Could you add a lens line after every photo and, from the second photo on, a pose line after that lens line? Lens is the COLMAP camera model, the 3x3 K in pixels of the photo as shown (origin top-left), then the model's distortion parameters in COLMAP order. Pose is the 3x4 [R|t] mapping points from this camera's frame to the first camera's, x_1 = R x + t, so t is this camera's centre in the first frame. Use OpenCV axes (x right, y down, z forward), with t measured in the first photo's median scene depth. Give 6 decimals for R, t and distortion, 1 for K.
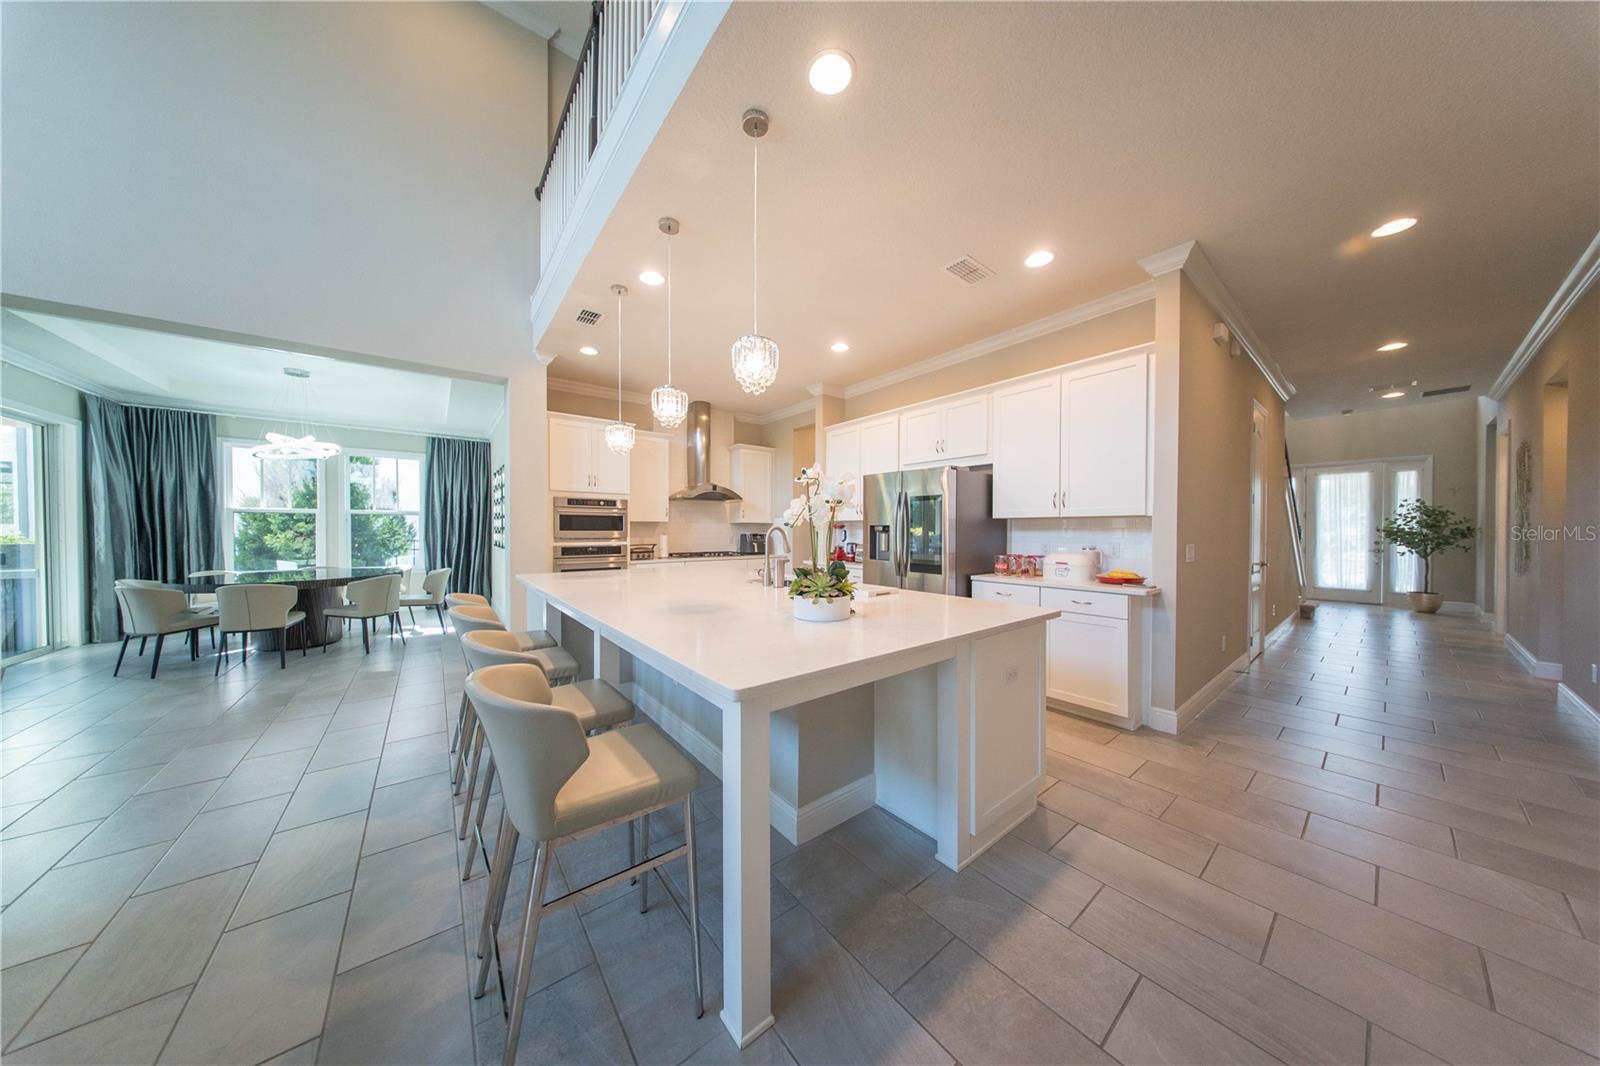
lens RADIAL K [[467.2, 0, 794.3], [0, 467.2, 534.5], [0, 0, 1]] dist [-0.000494, -0.000017]
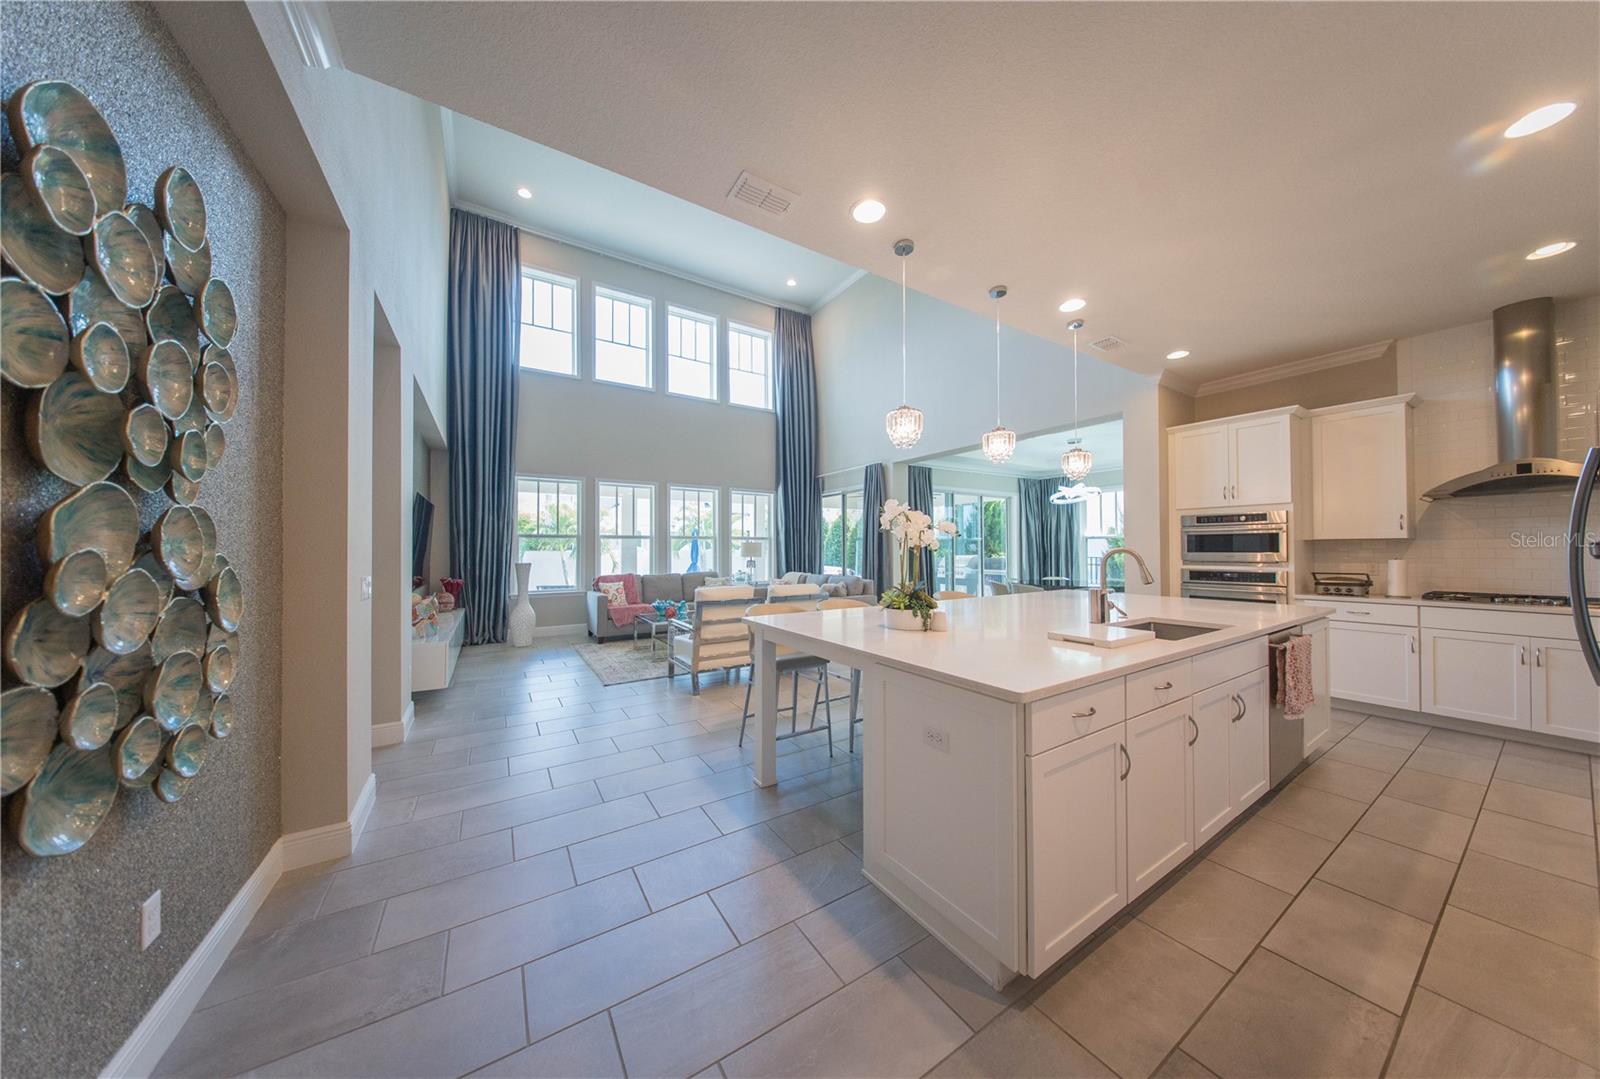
lens RADIAL K [[486.0, 0, 800.0], [0, 486.0, 539.5], [0, 0, 1]] dist [0.000081, 0.000001]
pose [[-0.103063, -0.022851, -0.994412, 0.501848], [-0.007895, 0.999723, -0.022154, -0.005841], [0.994644, 0.005567, -0.103215, 0.325670]]
